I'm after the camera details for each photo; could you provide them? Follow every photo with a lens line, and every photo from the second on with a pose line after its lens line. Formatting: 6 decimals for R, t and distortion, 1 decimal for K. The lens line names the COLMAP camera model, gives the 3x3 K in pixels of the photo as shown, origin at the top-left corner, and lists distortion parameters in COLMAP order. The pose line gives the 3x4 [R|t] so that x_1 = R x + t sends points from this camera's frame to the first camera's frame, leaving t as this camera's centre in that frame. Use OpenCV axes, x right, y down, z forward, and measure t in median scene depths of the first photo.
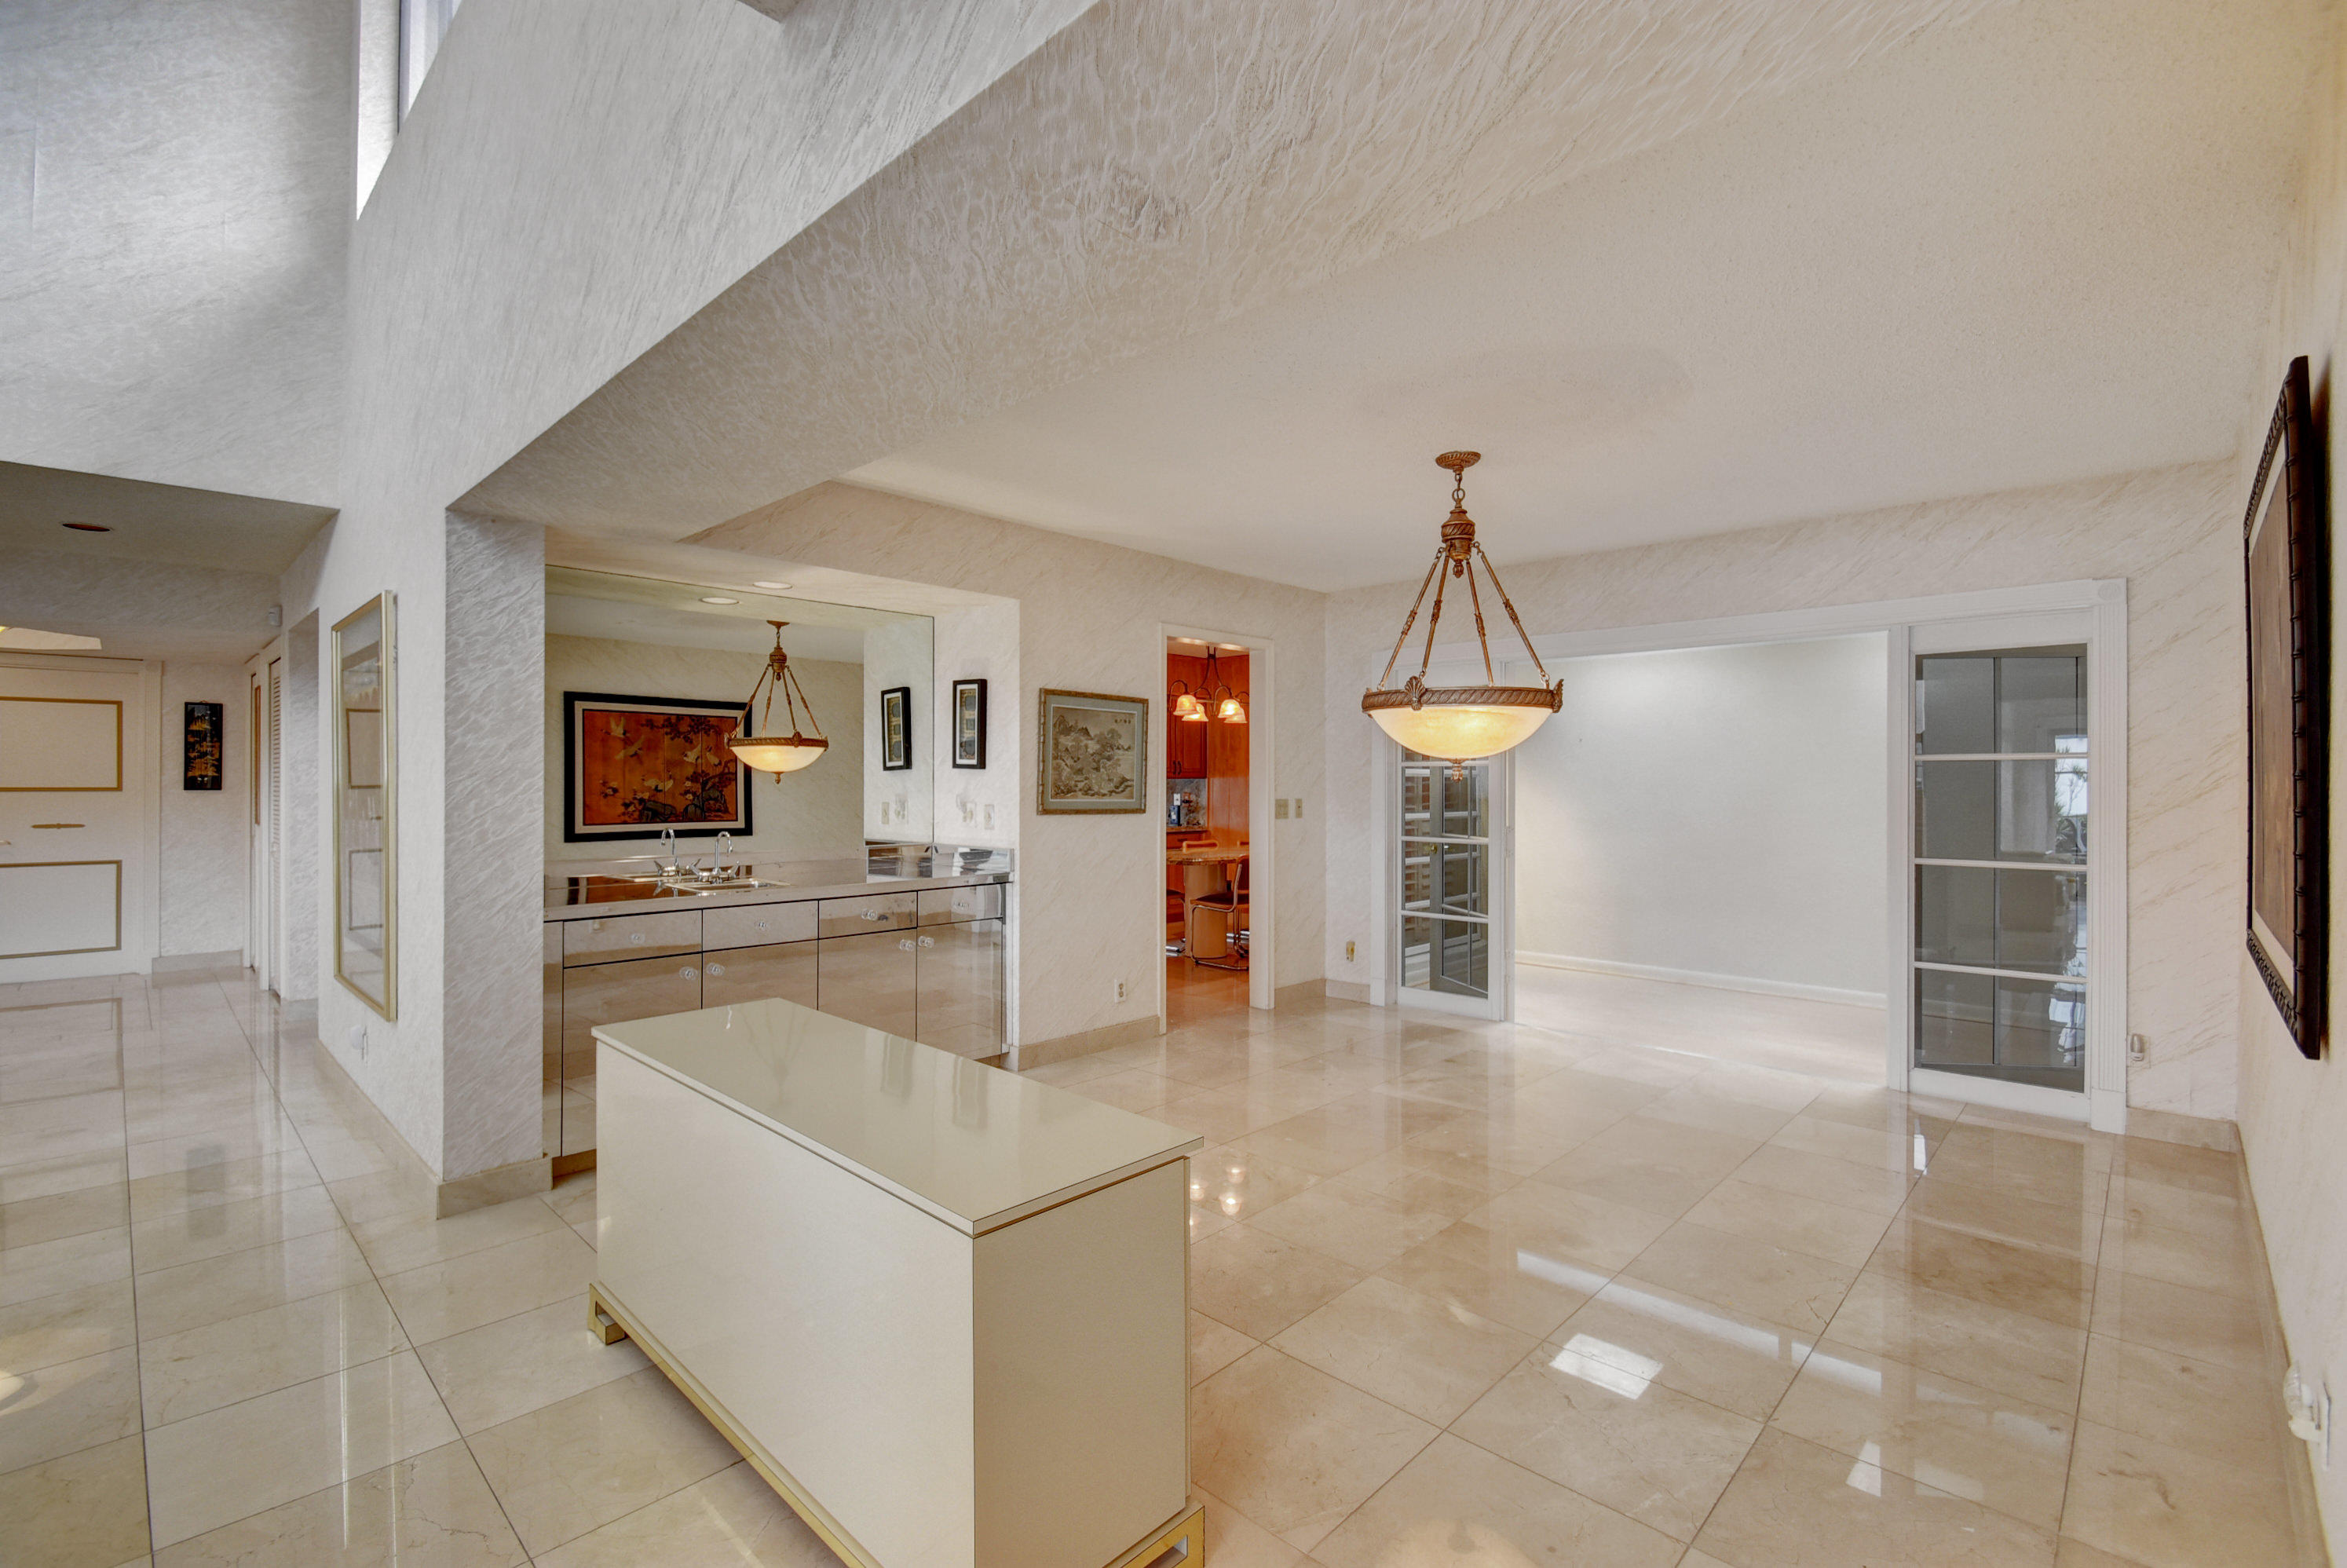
lens RADIAL K [[1028.7, 0, 1167.6], [0, 1028.7, 777.0], [0, 0, 1]] dist [-0.000102, -0.008840]
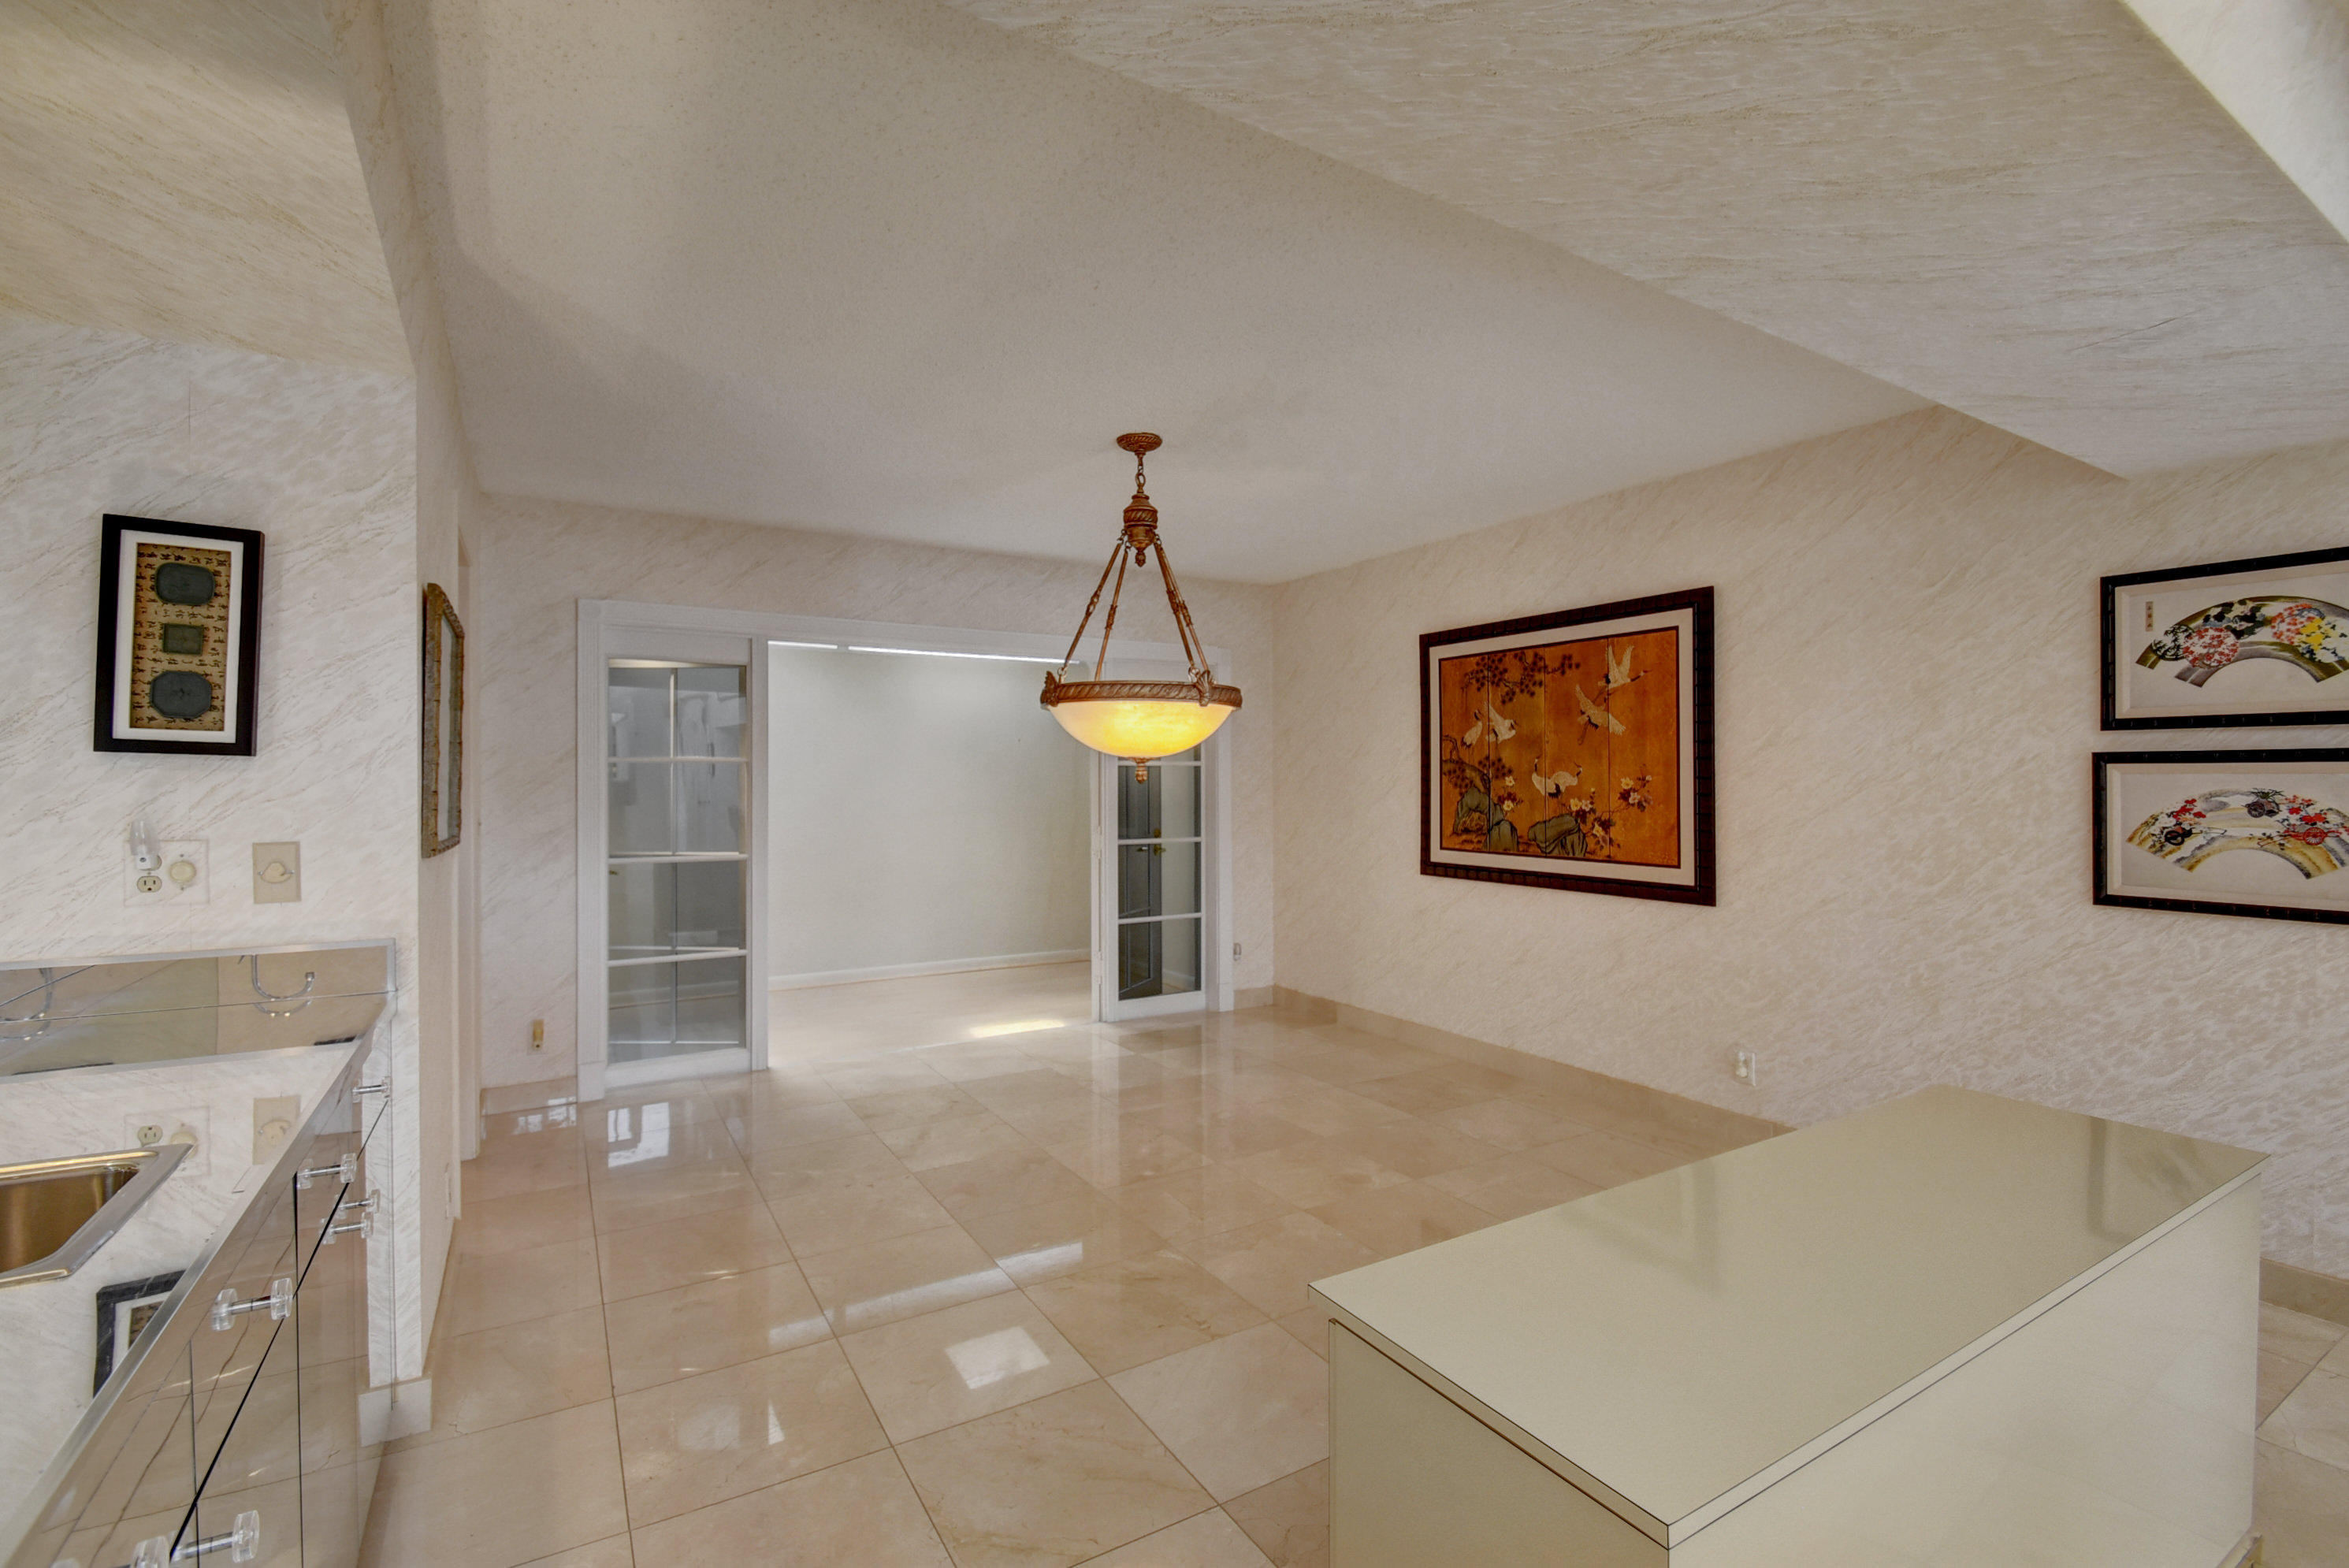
lens RADIAL K [[1024.3, 0, 1160.5], [0, 1024.3, 777.6], [0, 0, 1]] dist [0.000759, -0.000033]
pose [[0.254742, 0.002047, 0.967007, -0.623092], [-0.001409, 0.999997, -0.001746, 0.002111], [-0.967008, -0.000918, 0.254744, 0.741327]]
